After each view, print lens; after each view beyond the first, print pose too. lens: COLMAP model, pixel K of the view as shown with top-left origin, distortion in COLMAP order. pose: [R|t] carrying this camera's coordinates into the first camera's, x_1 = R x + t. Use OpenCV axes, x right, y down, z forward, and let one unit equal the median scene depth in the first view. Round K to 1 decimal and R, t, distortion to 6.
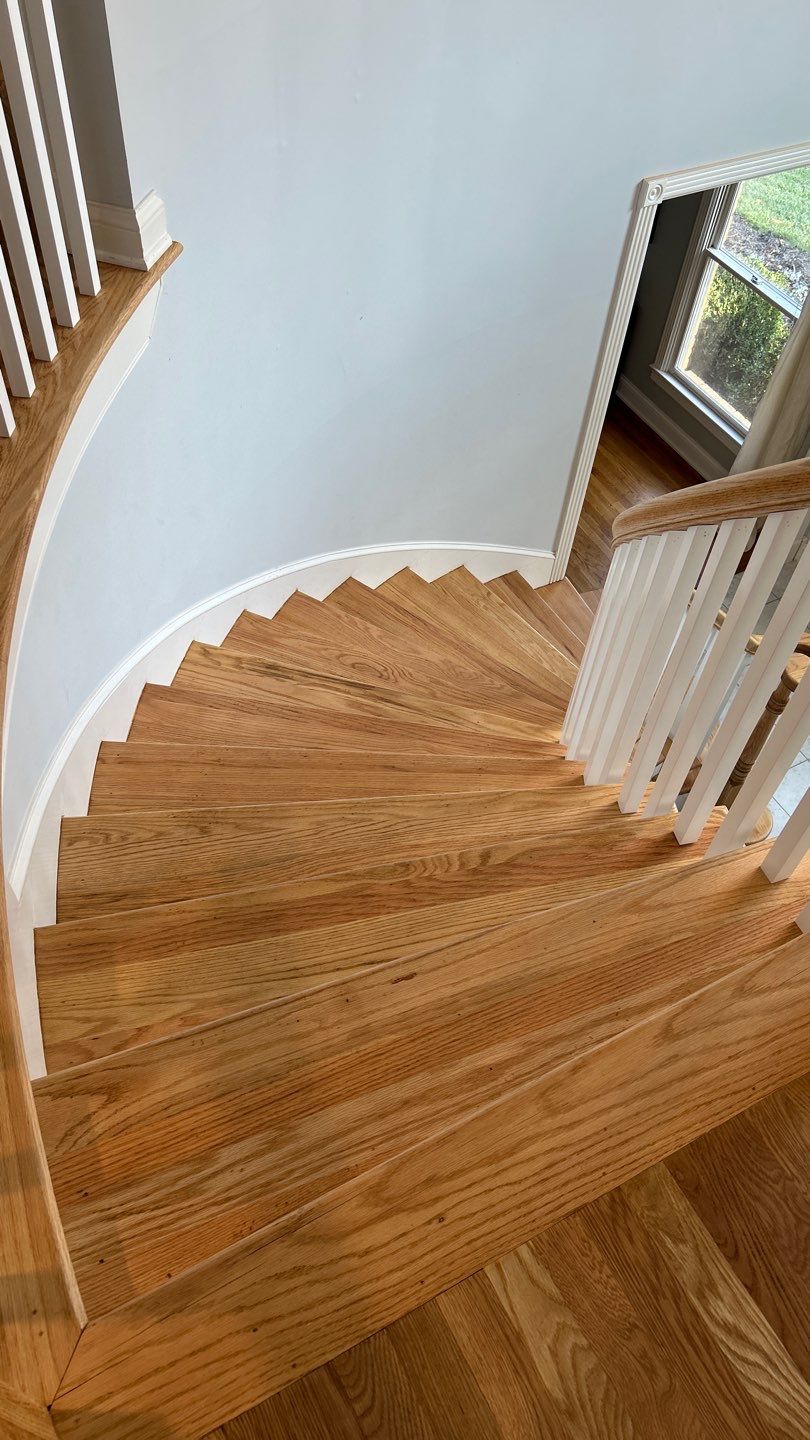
lens RADIAL K [[1069.0, 0, 400.9], [0, 1069.0, 750.1], [0, 0, 1]] dist [0.028234, -0.019220]
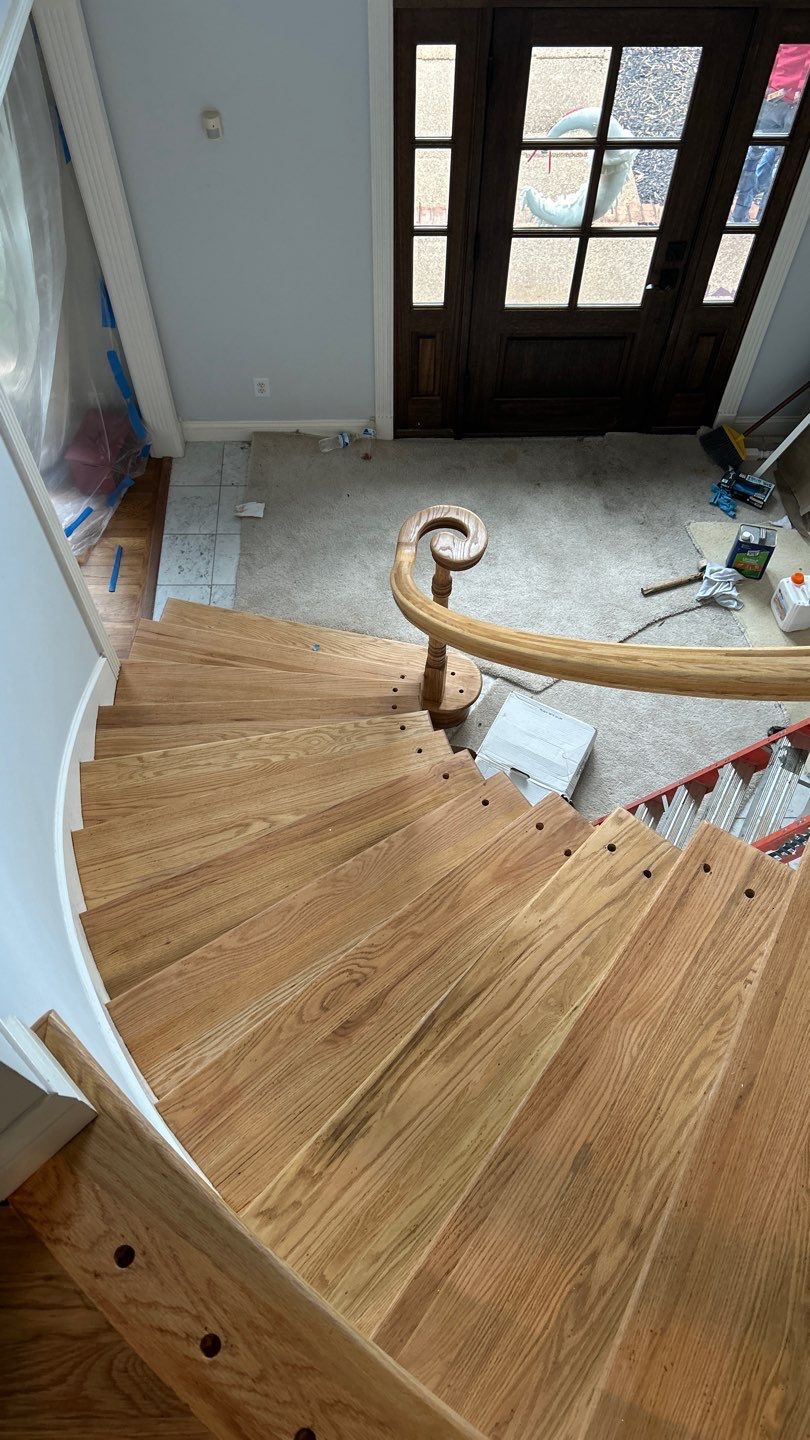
lens RADIAL K [[1063.0, 0, 392.1], [0, 1063.0, 738.3], [0, 0, 1]] dist [0.046846, -0.048344]
pose [[0.472752, -0.802046, 0.365004, -0.140818], [0.721975, 0.590030, 0.361410, -0.419099], [-0.505231, 0.092667, 0.857994, 0.336995]]
